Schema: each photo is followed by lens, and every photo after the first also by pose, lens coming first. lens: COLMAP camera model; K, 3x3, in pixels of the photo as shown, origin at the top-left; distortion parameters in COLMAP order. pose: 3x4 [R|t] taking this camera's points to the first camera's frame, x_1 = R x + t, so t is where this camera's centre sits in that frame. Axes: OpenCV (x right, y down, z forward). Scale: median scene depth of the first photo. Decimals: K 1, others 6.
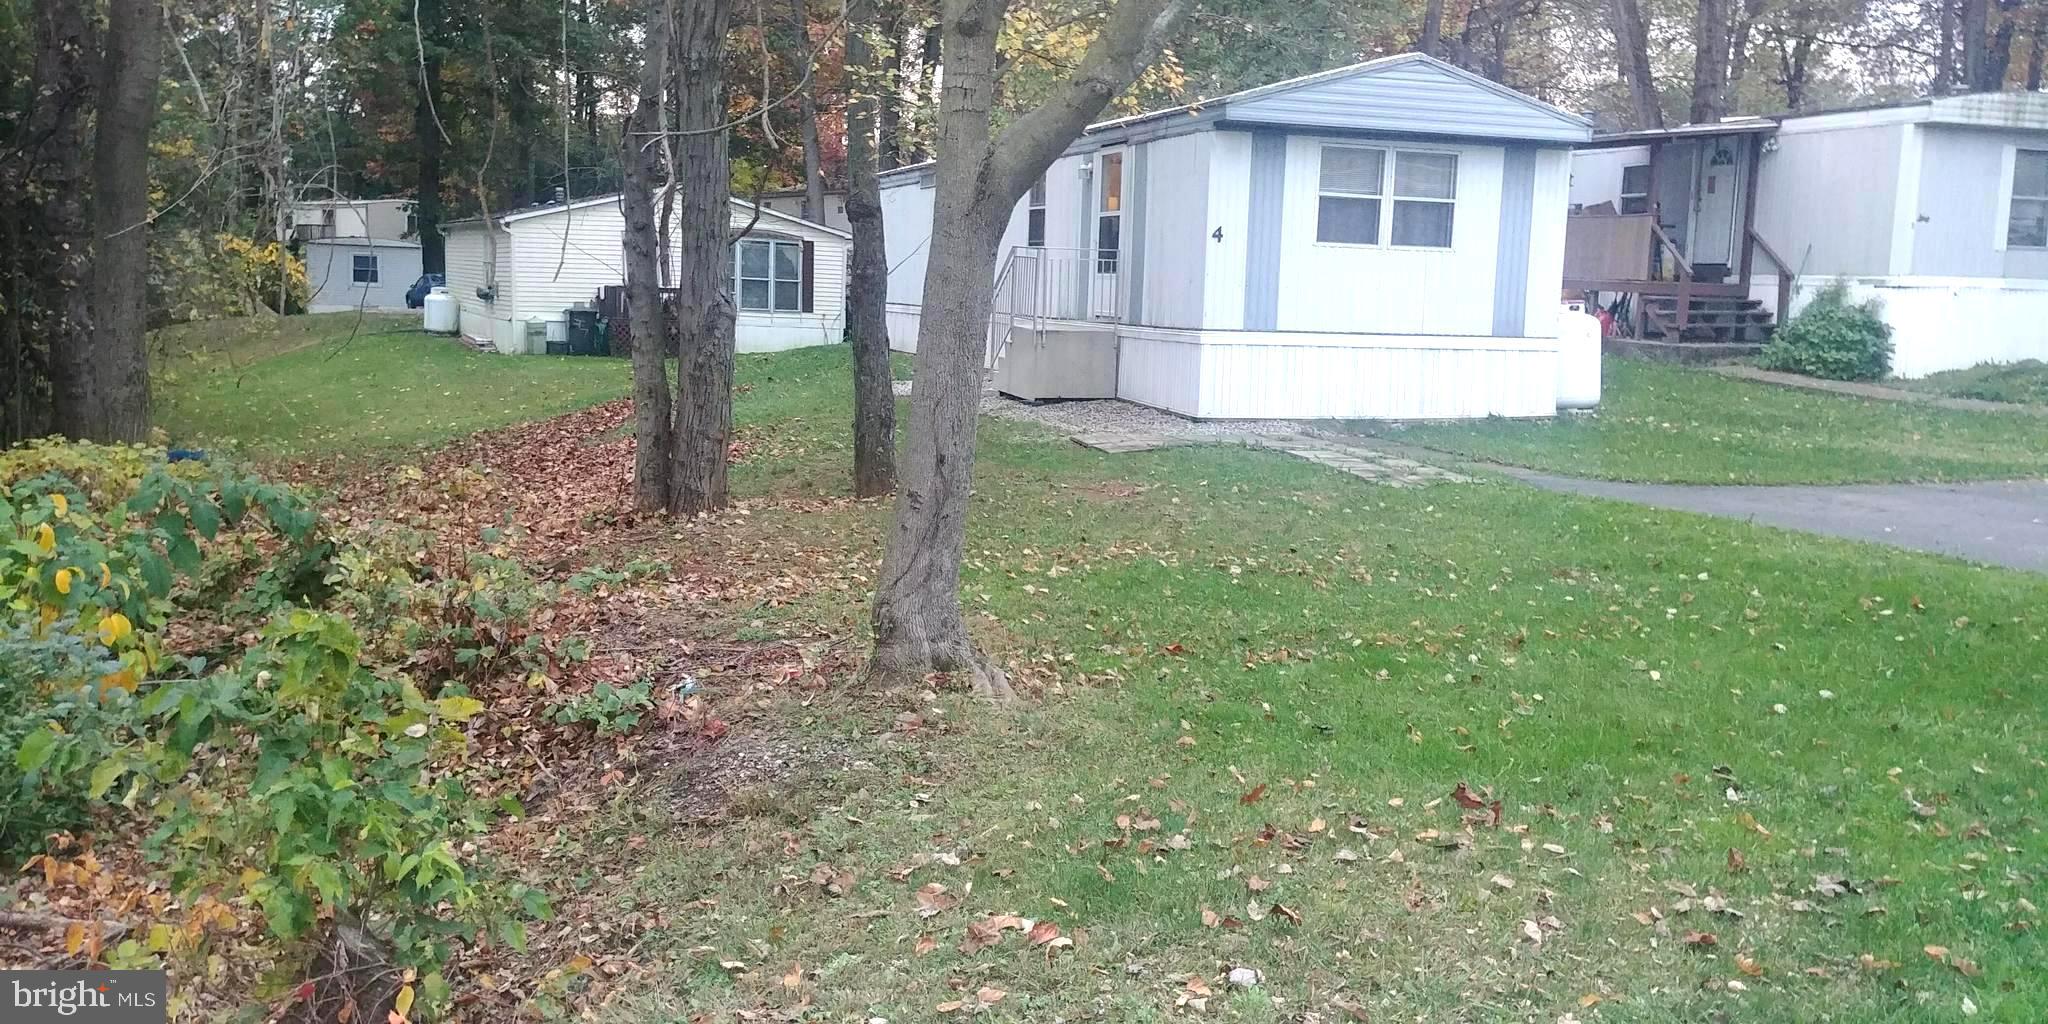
lens RADIAL K [[1789.2, 0, 1024.0], [0, 1789.2, 512.0], [0, 0, 1]] dist [0.128677, -0.249665]
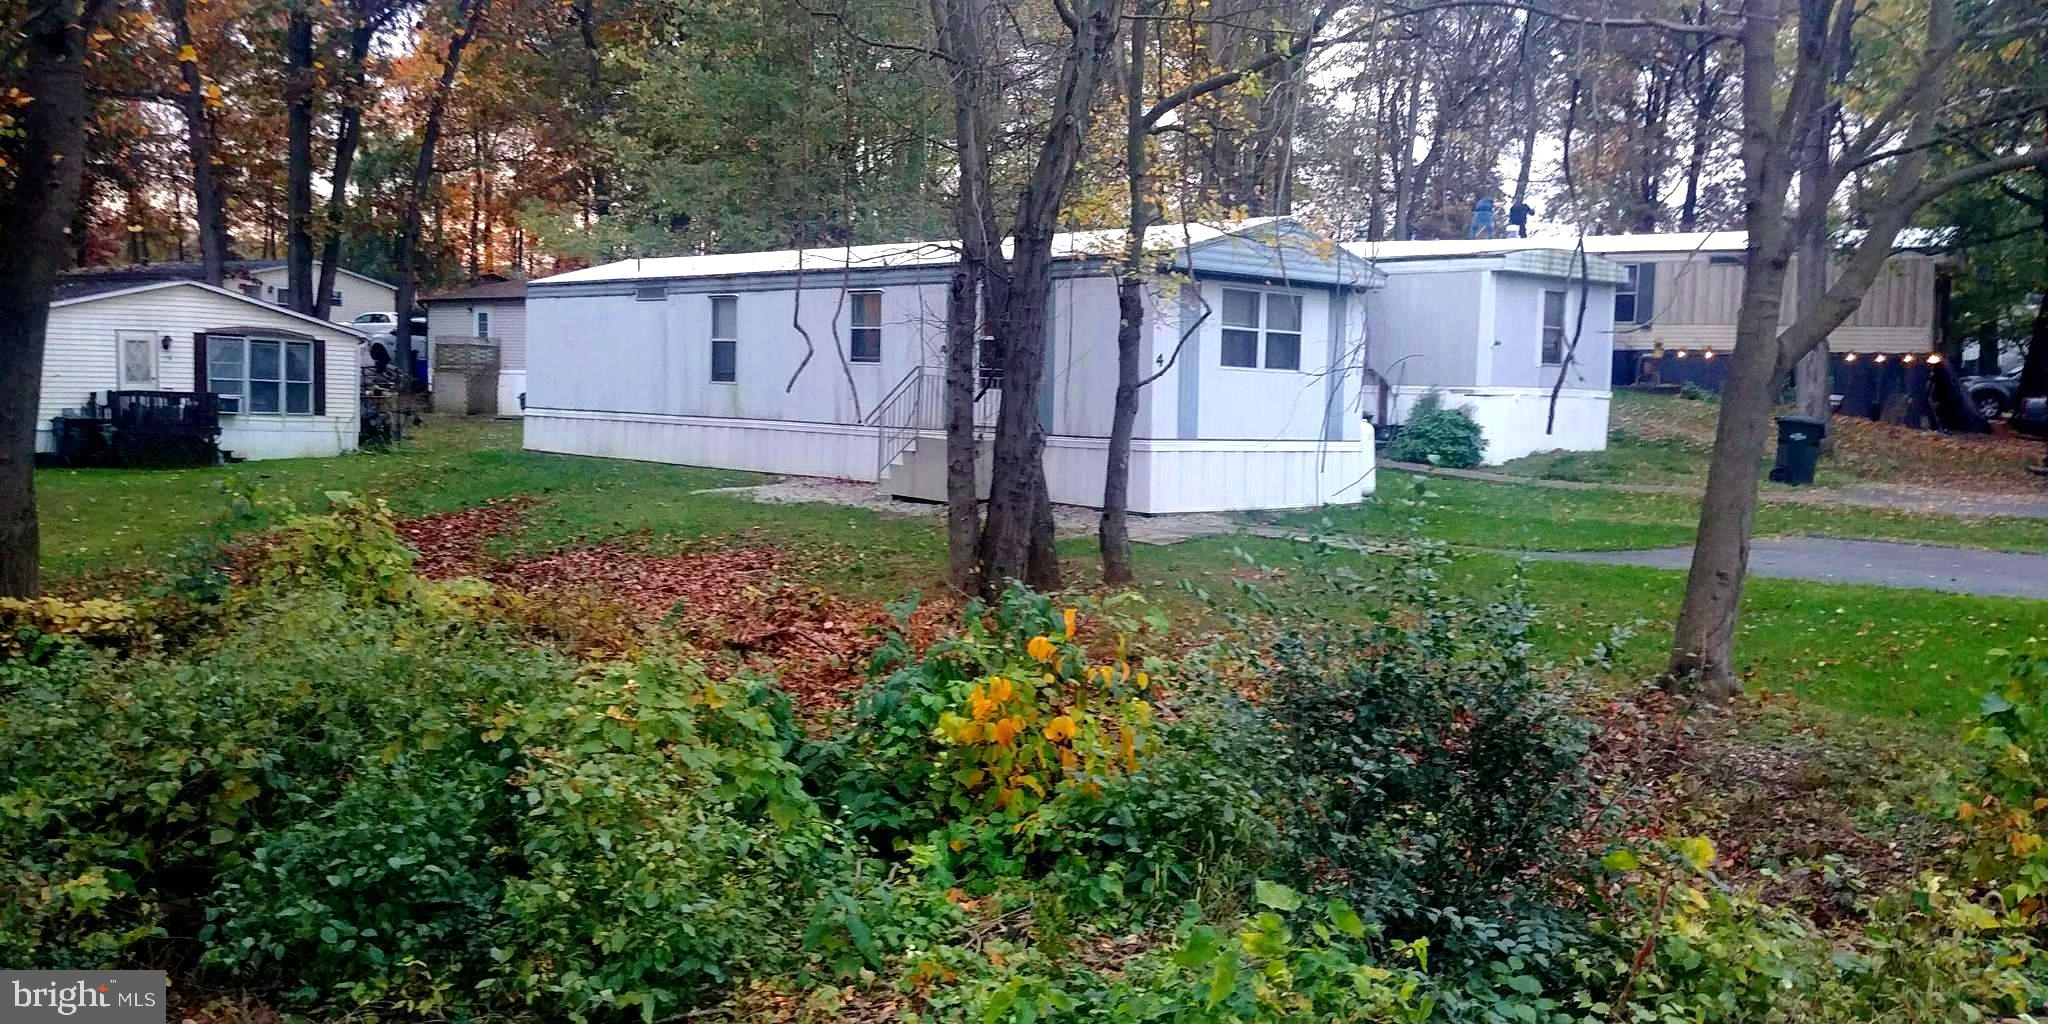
lens RADIAL K [[1789.2, 0, 1024.0], [0, 1789.2, 512.0], [0, 0, 1]] dist [0.128677, -0.249665]
pose [[0.905842, -0.034397, 0.422217, -0.452871], [0.054753, 0.997844, -0.036179, -0.014529], [-0.420063, 0.055890, 0.905772, -0.033365]]
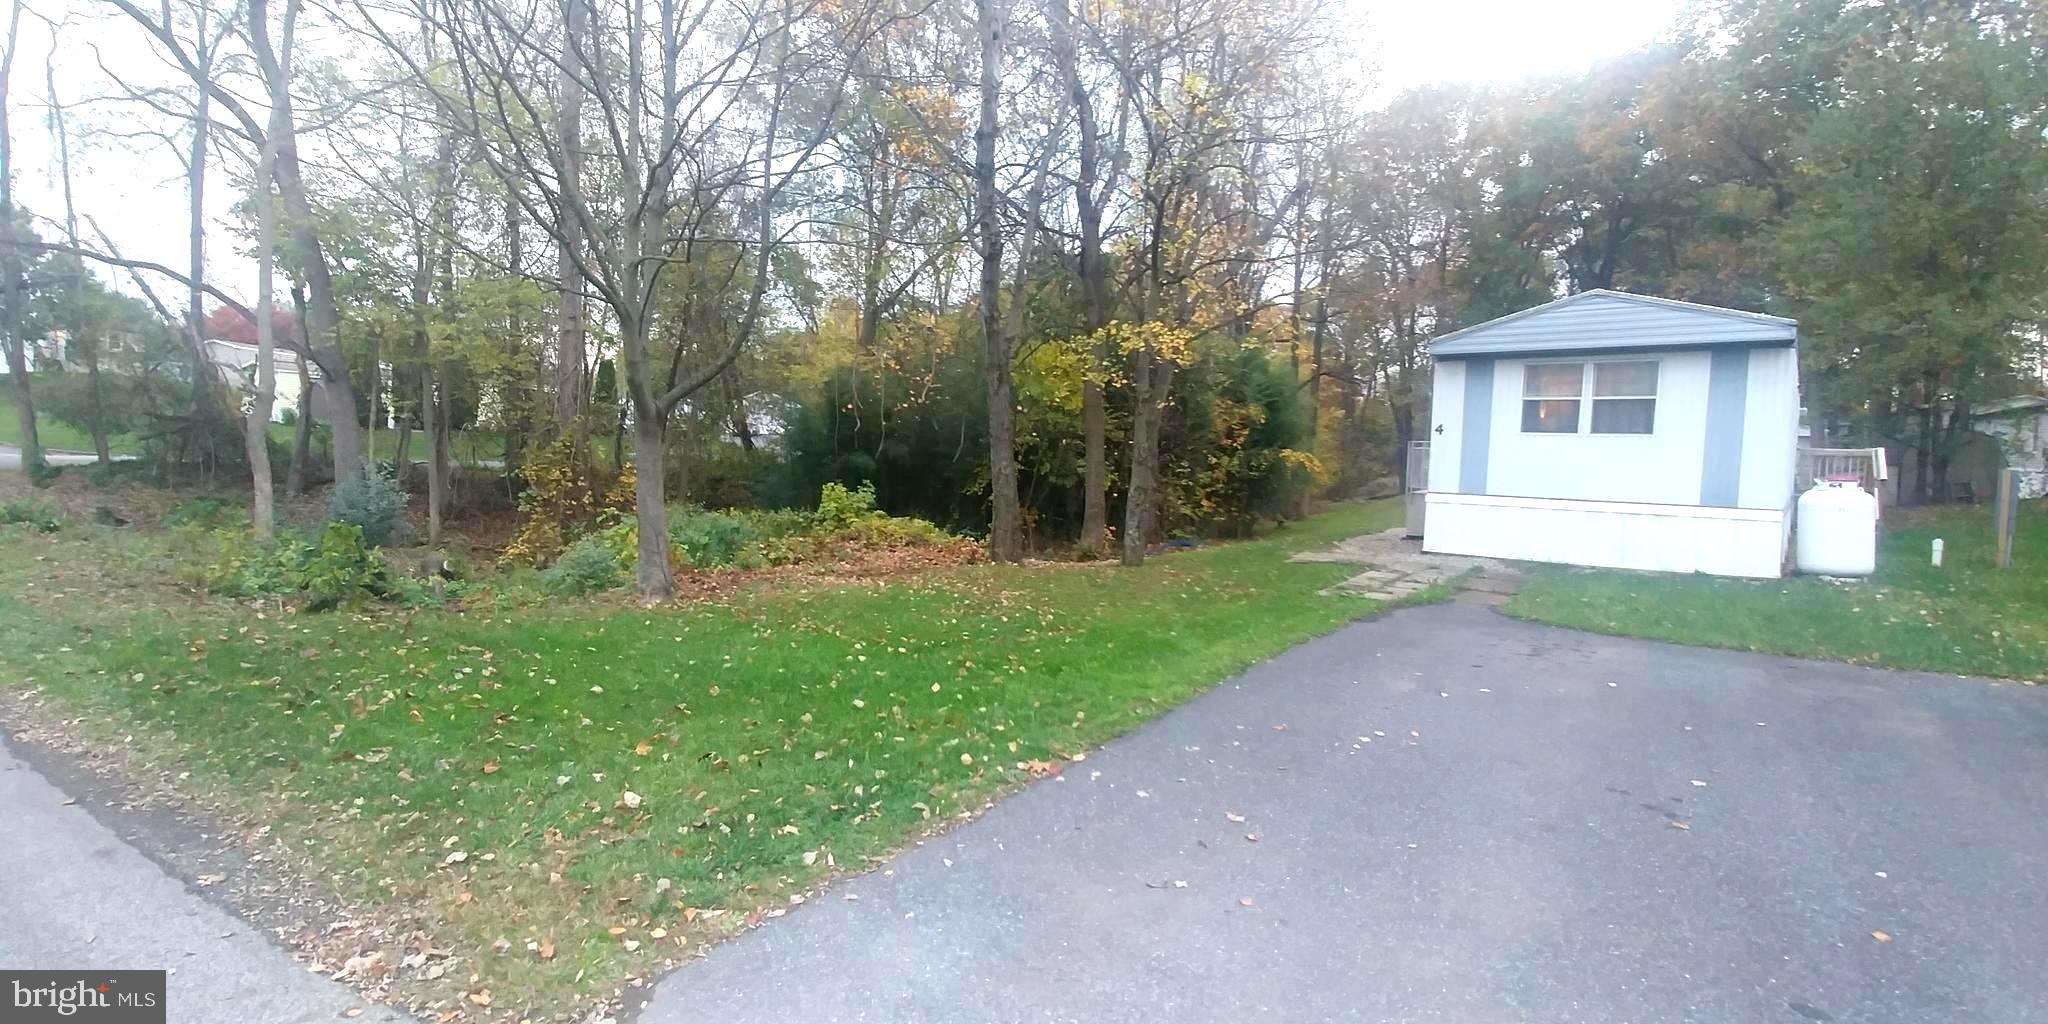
lens RADIAL K [[902.7, 0, 1004.8], [0, 902.7, 502.3], [0, 0, 1]] dist [-0.019974, 0.000021]
pose [[0.510992, 0.033467, -0.858934, 0.533094], [-0.117547, 0.992575, -0.031256, -0.026642], [0.851510, 0.116937, 0.511132, 0.300092]]
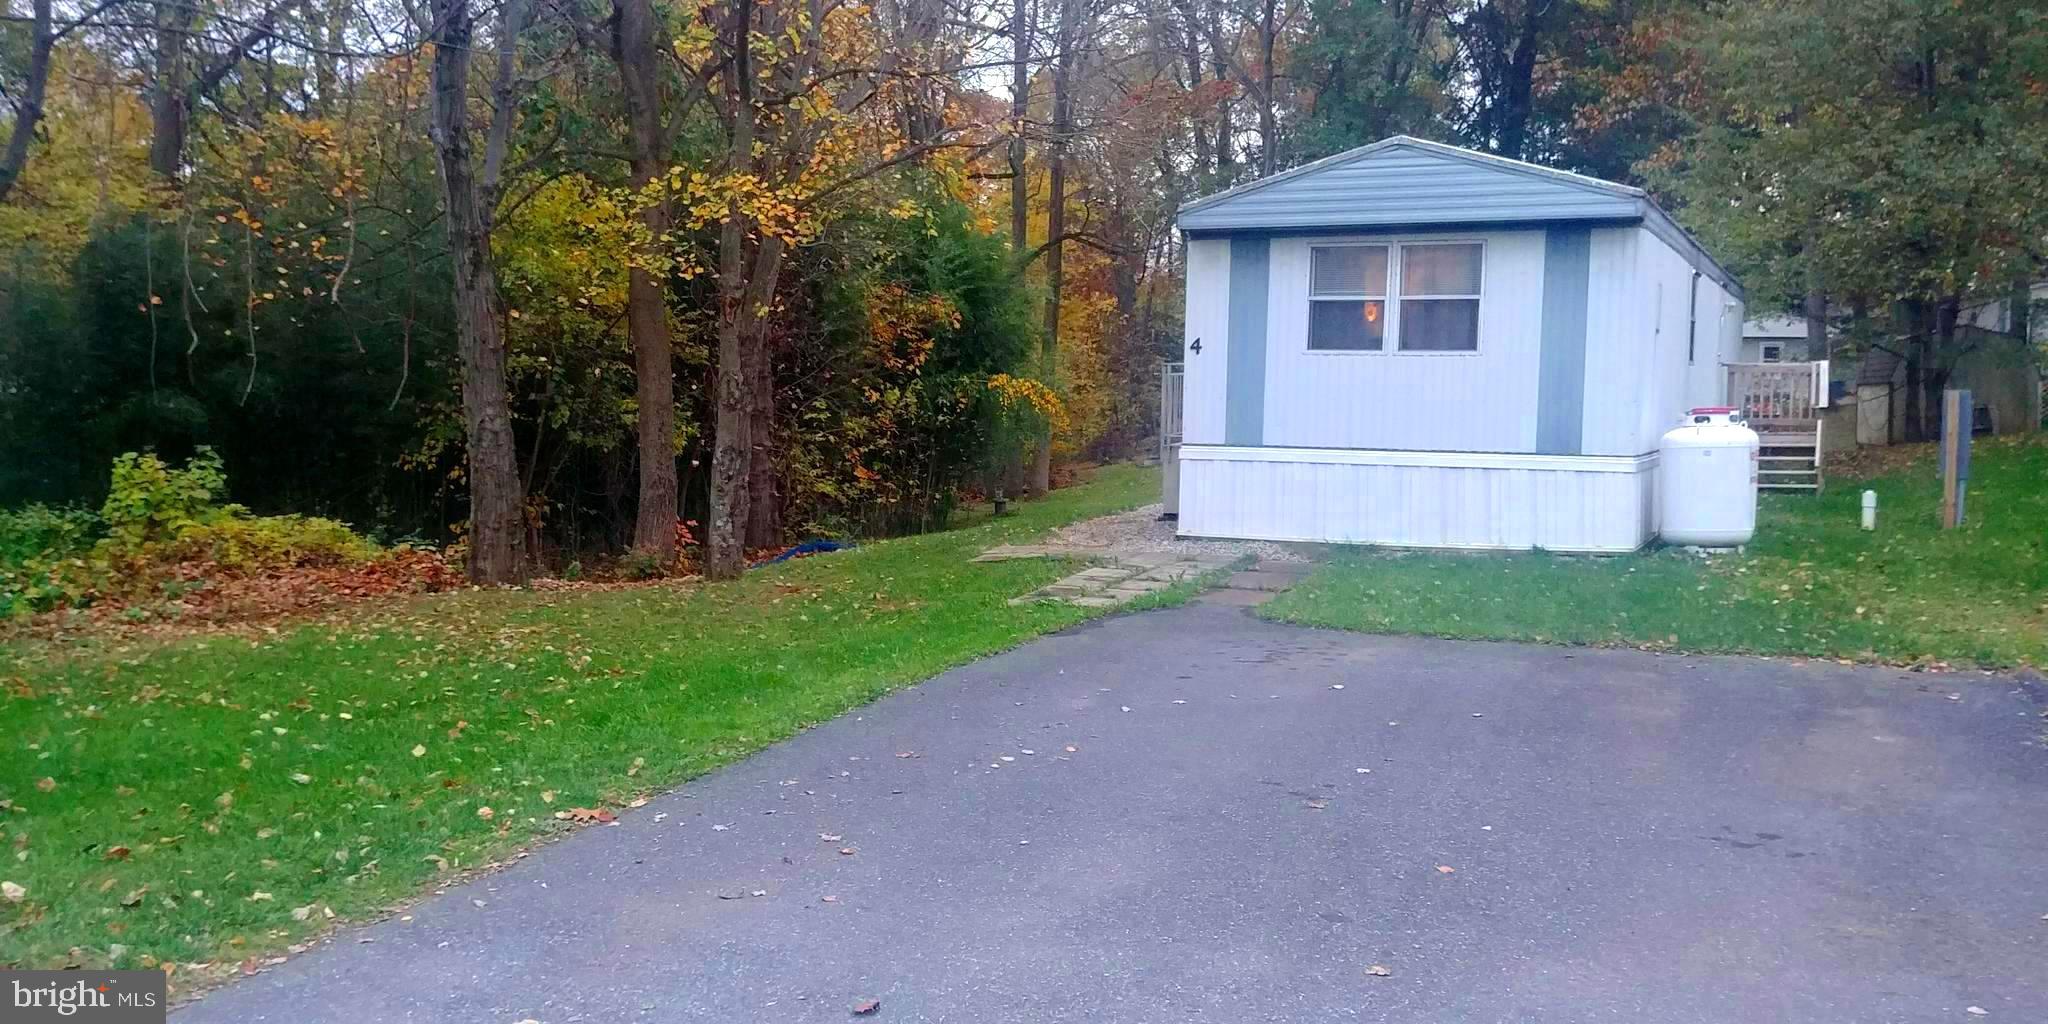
lens RADIAL K [[1789.2, 0, 1024.0], [0, 1789.2, 512.0], [0, 0, 1]] dist [0.128677, -0.249665]
pose [[0.741693, 0.027349, -0.670182, 0.645506], [-0.073555, 0.996459, -0.040739, -0.018546], [0.666694, 0.079511, 0.741078, 0.220548]]
